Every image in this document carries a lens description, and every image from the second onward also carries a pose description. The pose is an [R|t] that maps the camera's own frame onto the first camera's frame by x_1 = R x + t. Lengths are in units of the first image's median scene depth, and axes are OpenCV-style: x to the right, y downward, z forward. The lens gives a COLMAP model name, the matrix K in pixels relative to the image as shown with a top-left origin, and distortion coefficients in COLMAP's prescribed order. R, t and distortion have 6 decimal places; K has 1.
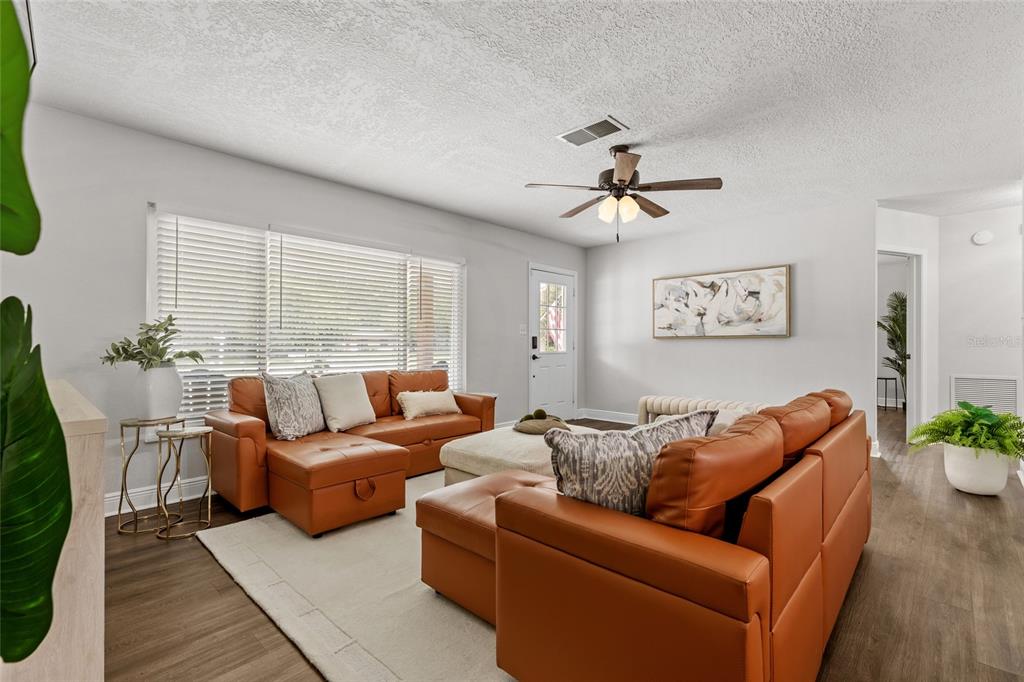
lens RADIAL K [[458.7, 0, 513.1], [0, 458.7, 344.1], [0, 0, 1]] dist [-0.003077, -0.000190]
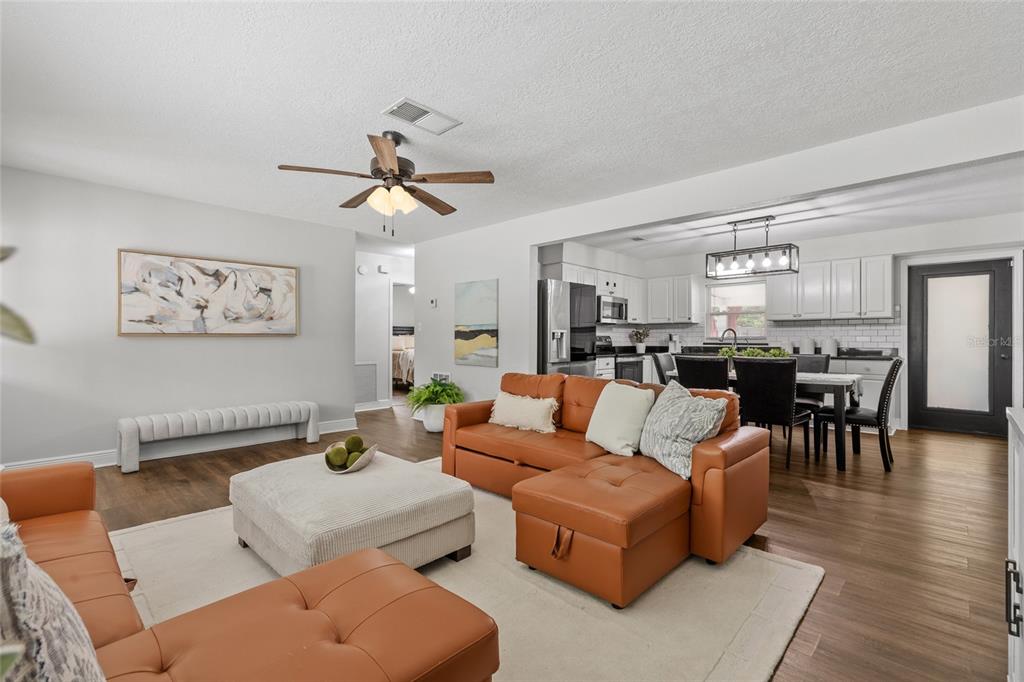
lens RADIAL K [[458.7, 0, 512.7], [0, 458.7, 338.8], [0, 0, 1]] dist [-0.003077, -0.000190]
pose [[0.020994, -0.003269, 0.999774, -0.404475], [-0.004011, 0.999986, 0.003354, -0.012979], [-0.999772, -0.004080, 0.020981, 0.432005]]
